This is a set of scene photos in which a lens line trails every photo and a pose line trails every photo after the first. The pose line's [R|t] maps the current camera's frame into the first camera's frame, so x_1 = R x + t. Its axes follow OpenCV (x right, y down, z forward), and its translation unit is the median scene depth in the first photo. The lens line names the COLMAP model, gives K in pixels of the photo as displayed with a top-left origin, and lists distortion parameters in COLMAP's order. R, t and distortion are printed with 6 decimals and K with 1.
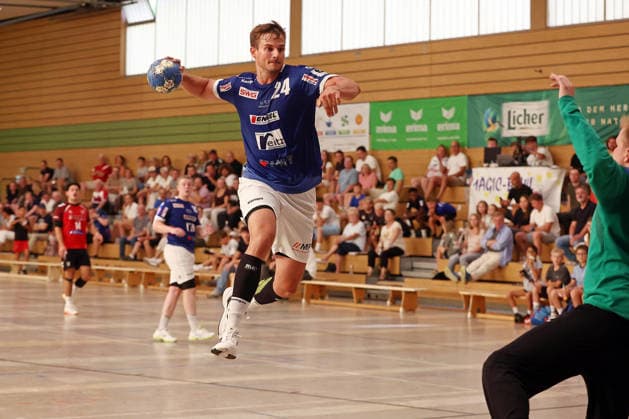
lens RADIAL K [[1678.8, 0, 329.7], [0, 1678.8, 209.2], [0, 0, 1]] dist [-0.095217, -0.624697]
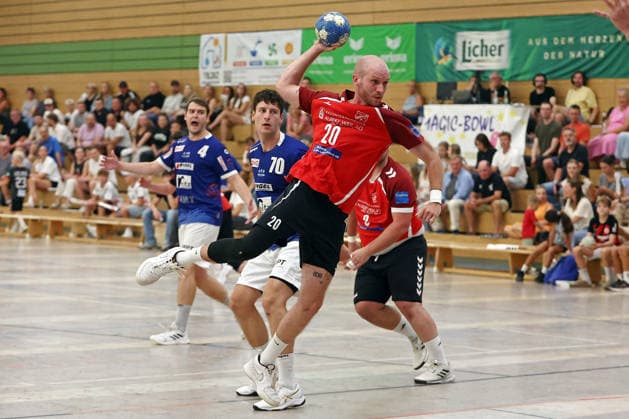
lens RADIAL K [[1888.3, 0, 314.5], [0, 1888.3, 209.5], [0, 0, 1]] dist [-0.154393, -0.270389]
pose [[0.996529, 0.008609, 0.082797, -0.054482], [-0.011007, 0.999532, 0.028544, 0.002971], [-0.082512, -0.029356, 0.996158, 0.008842]]
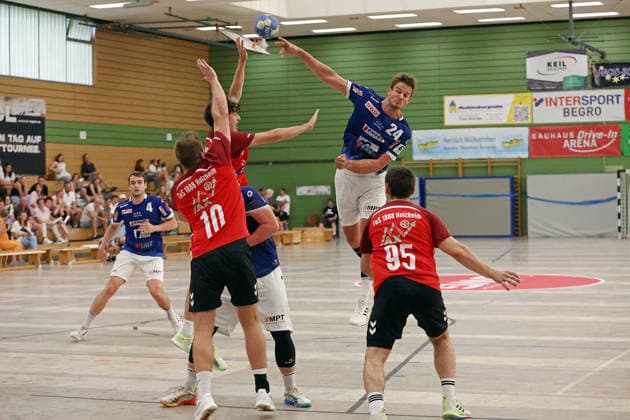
lens RADIAL K [[1349.5, 0, 315.0], [0, 1349.5, 210.0], [0, 0, 1]] dist [-0.212448, -0.001955]
pose [[-0.495569, -0.010762, 0.868502, -0.847074], [0.013965, 0.999695, 0.020356, -0.005455], [-0.868457, 0.022217, -0.495267, 1.086664]]
